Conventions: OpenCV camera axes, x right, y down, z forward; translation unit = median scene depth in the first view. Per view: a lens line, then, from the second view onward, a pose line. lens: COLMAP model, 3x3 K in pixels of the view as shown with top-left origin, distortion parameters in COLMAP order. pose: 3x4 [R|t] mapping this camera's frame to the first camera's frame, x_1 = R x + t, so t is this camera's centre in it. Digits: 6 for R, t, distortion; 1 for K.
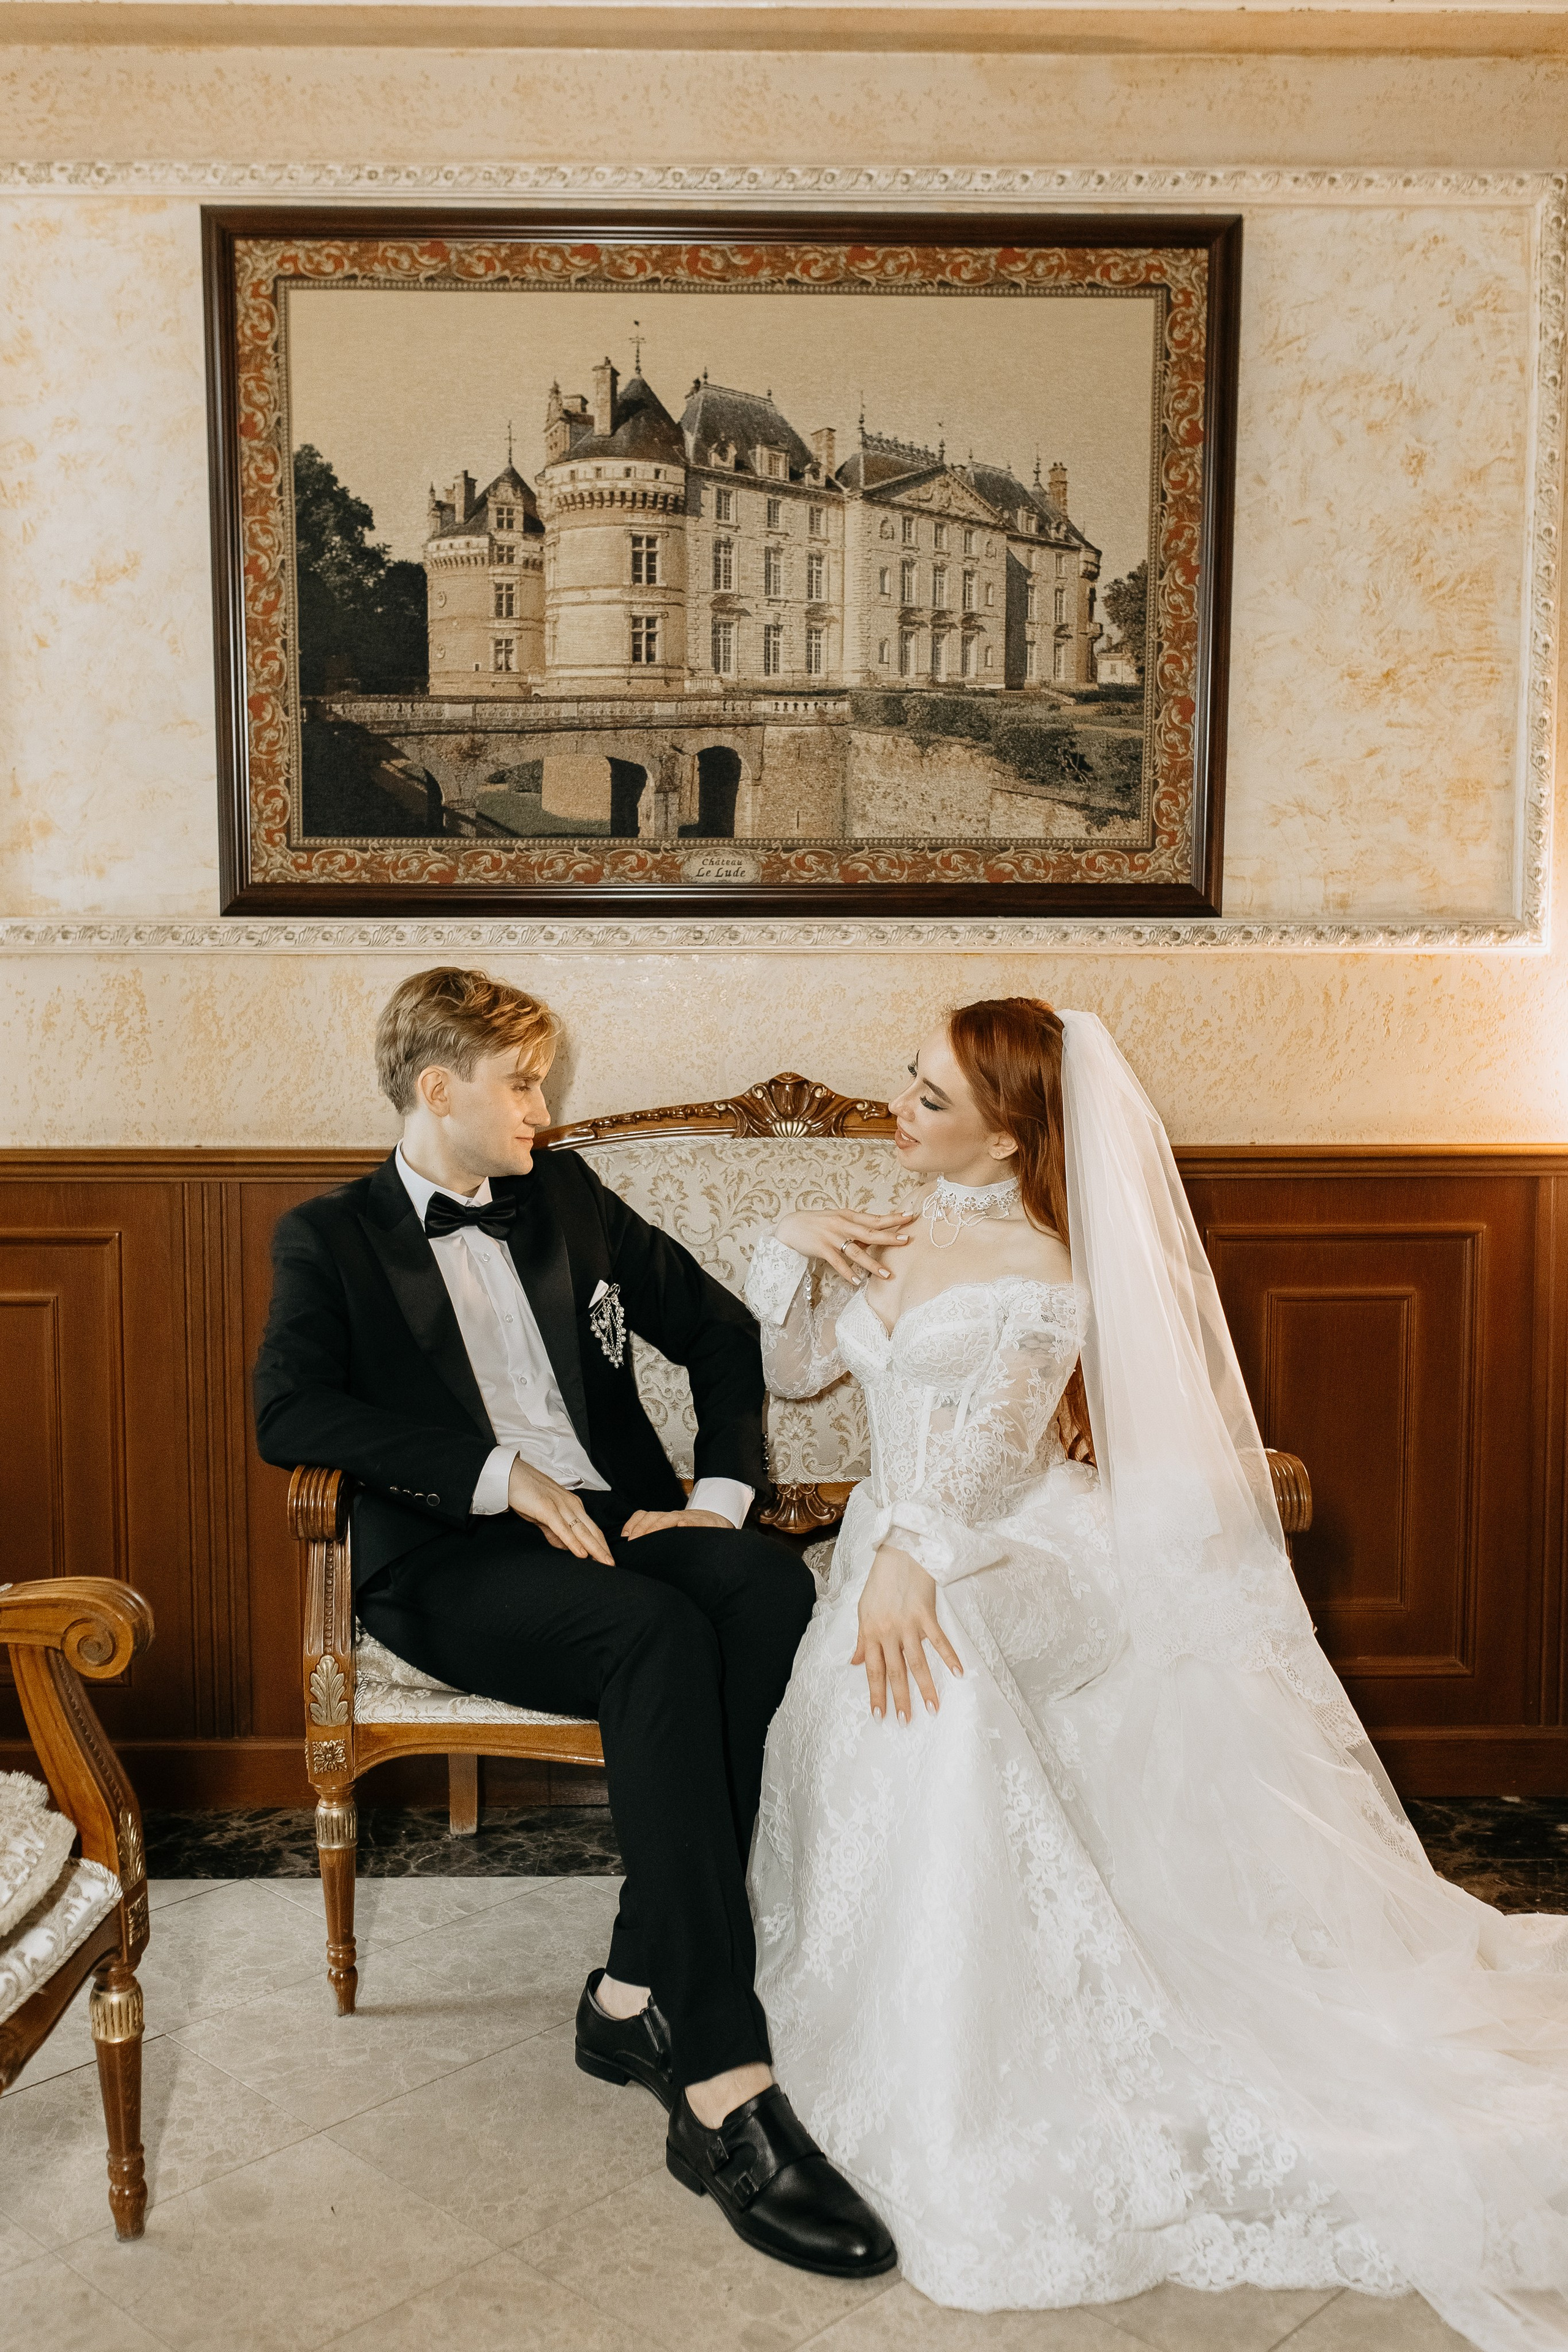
lens RADIAL K [[2306.1, 0, 771.2], [0, 2306.1, 1181.6], [0, 0, 1]] dist [0.001190, 0.000000]
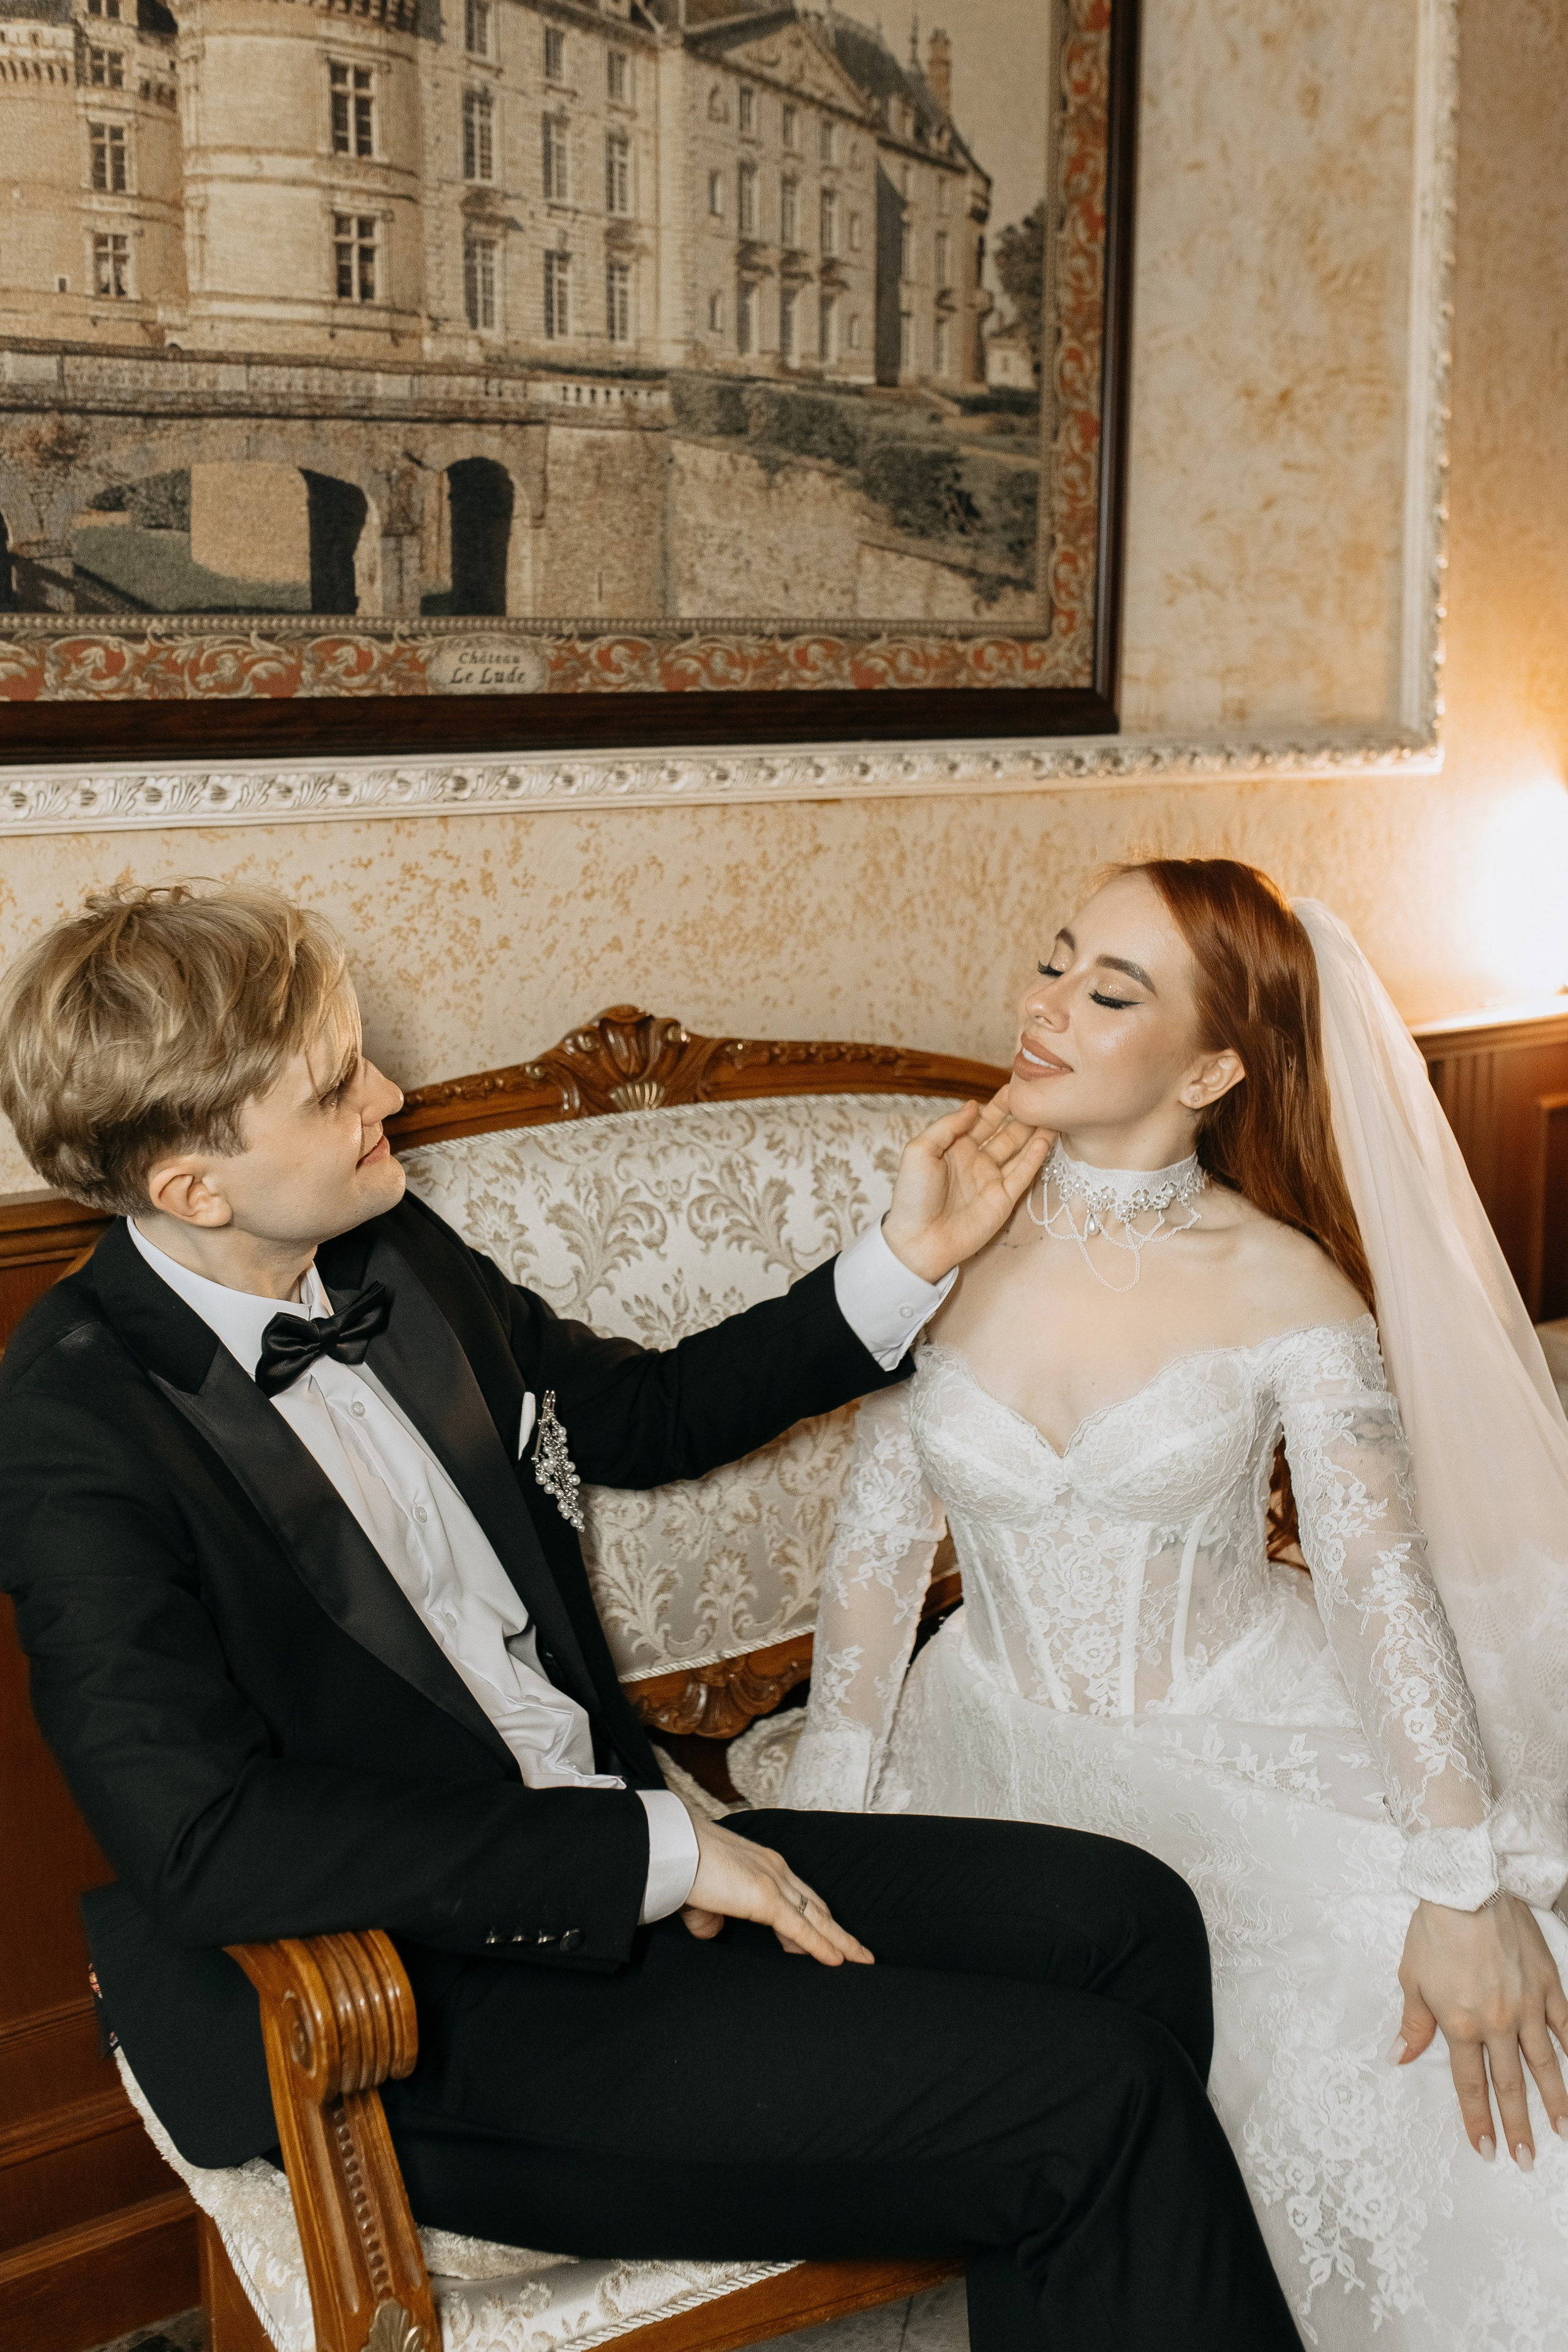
lens RADIAL K [[2306.1, 0, 735.8], [0, 2306.1, 1155.8], [0, 0, 1]] dist [0.001190, 0.000000]
pose [[0.851474, -0.114435, 0.511758, -0.287603], [0.081276, 0.992905, 0.086796, -0.058590], [-0.518060, -0.032311, 0.854734, 0.461850]]
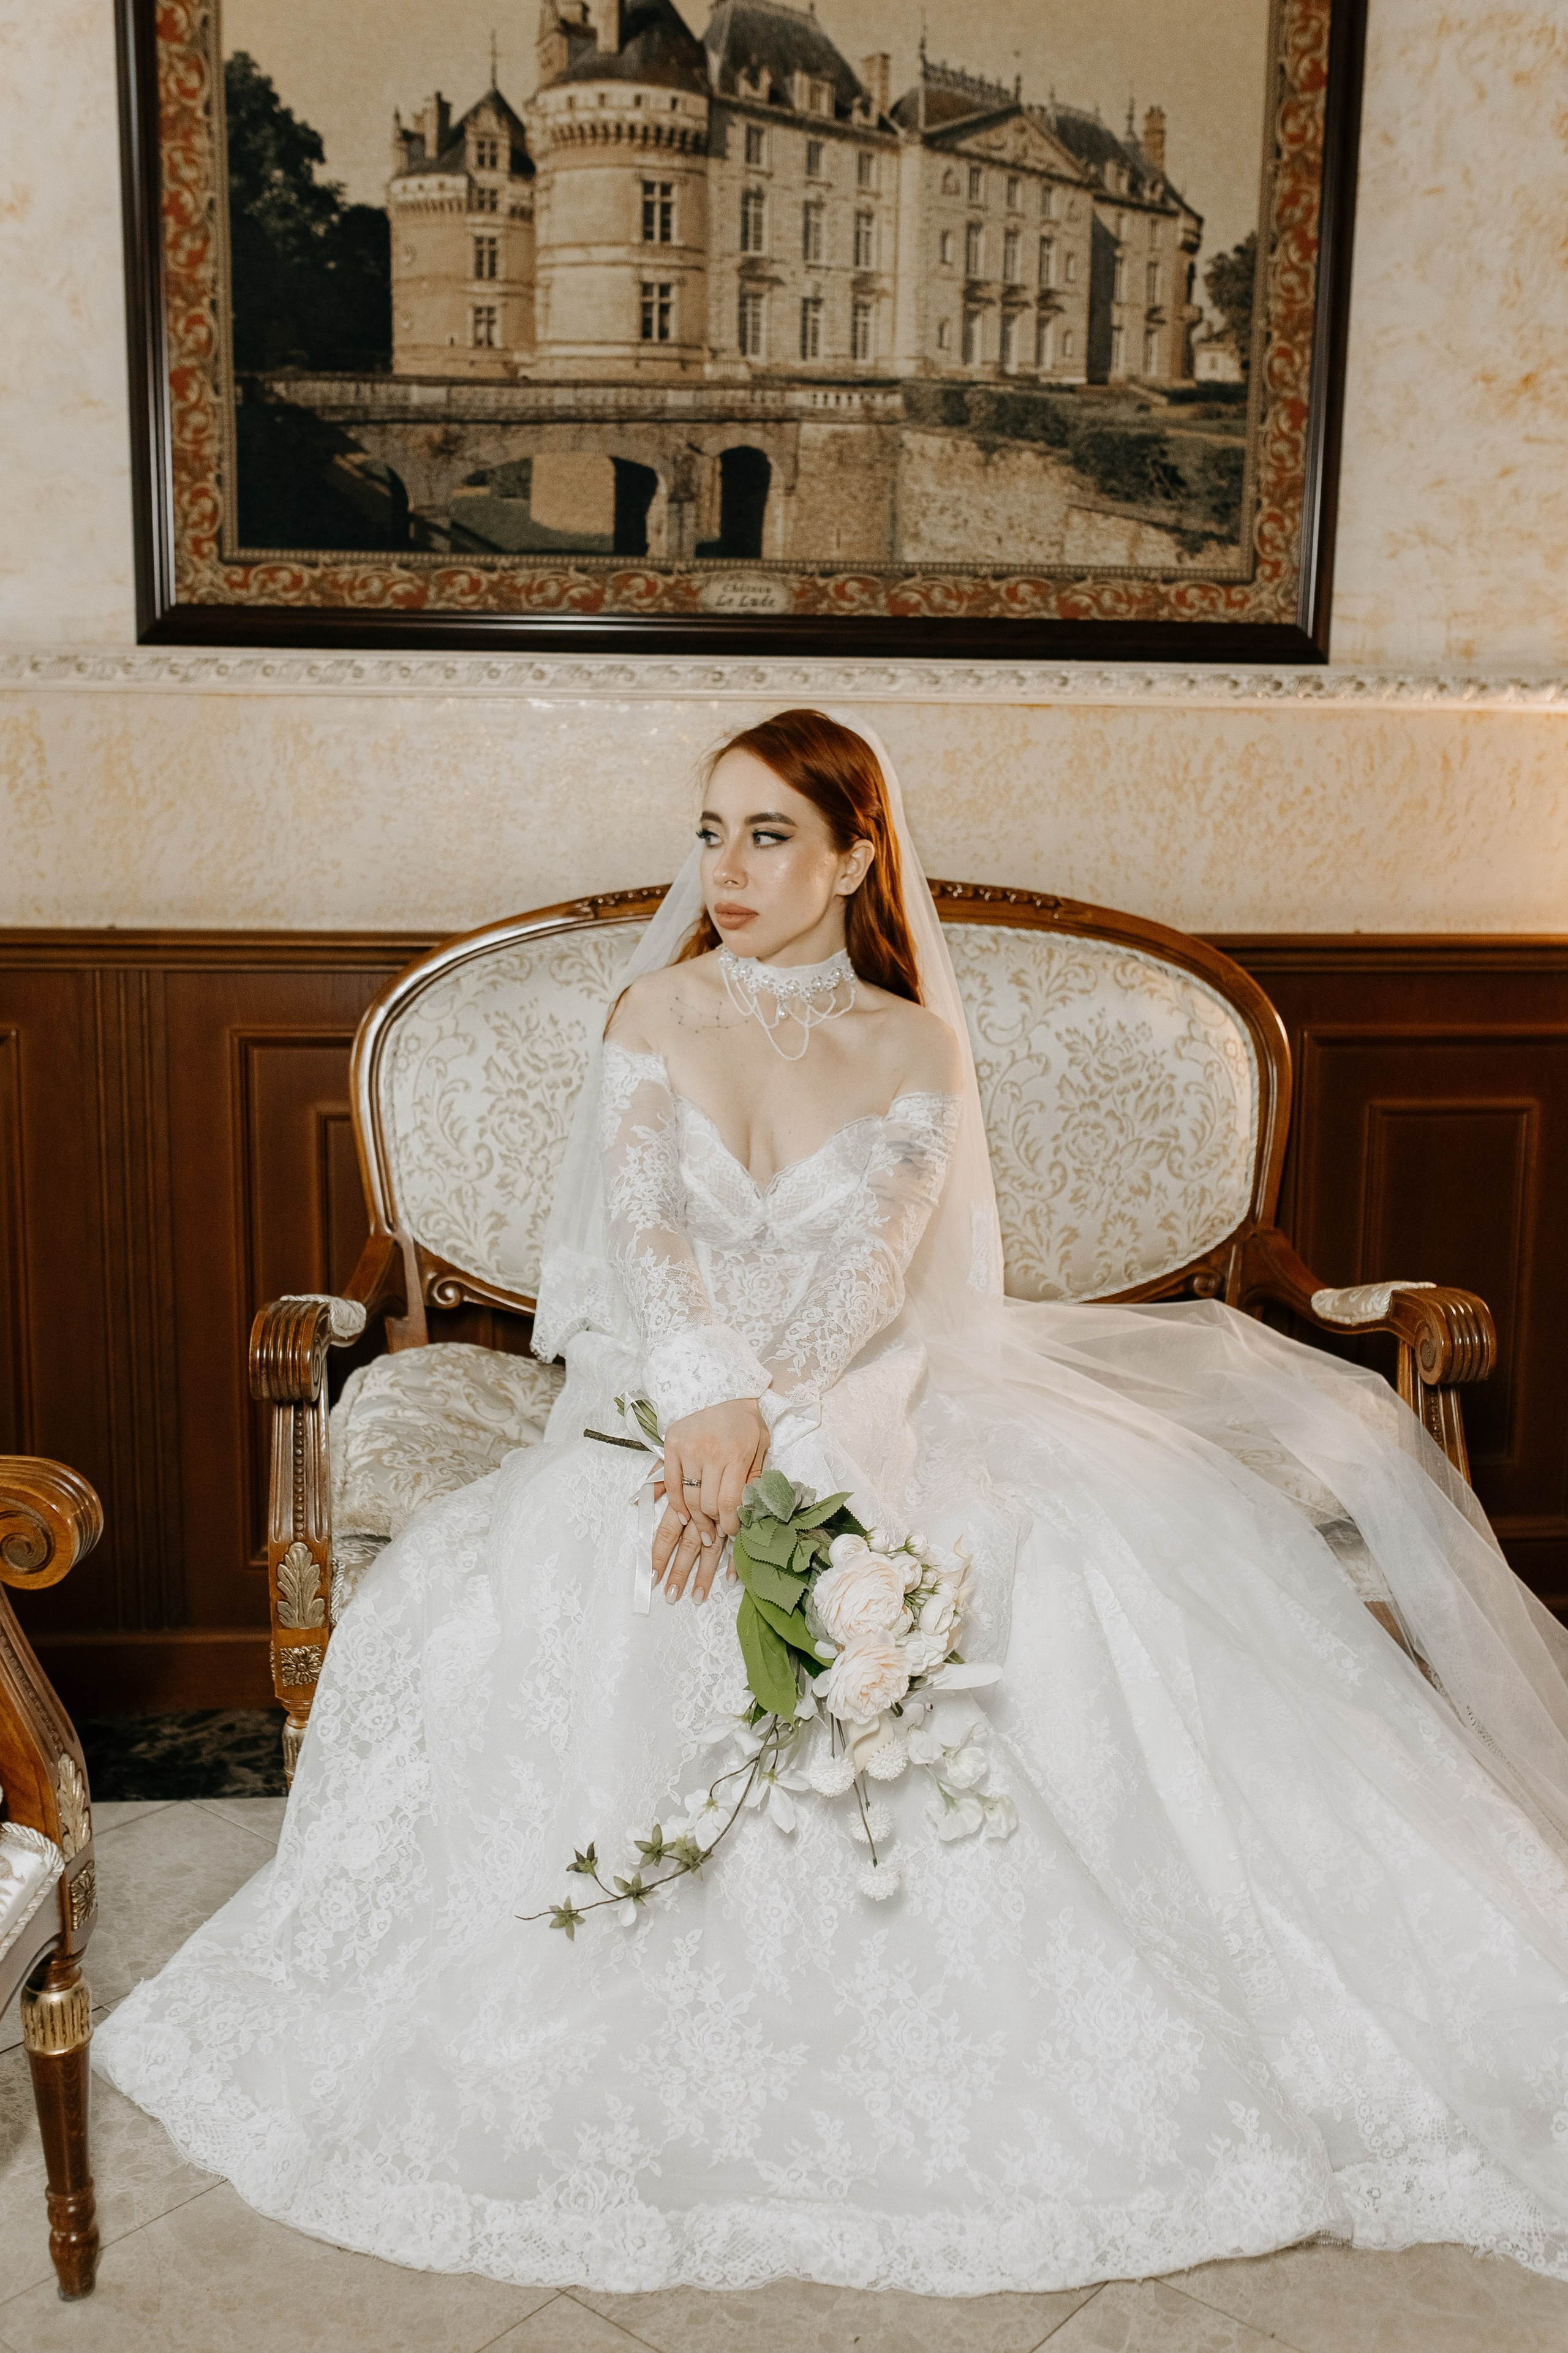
lens RADIAL K [[2306.9, 0, 806.5], [0, 2306.9, 1153.0], [0, 0, 1]] dist [0.001190, 0.000000]
pose [[0.997376, -0.000497, 0.072389, -0.061020], [-0.003672, 0.998342, 0.057446, 0.017760], [-0.072298, -0.057561, 0.995721, 0.155969]]
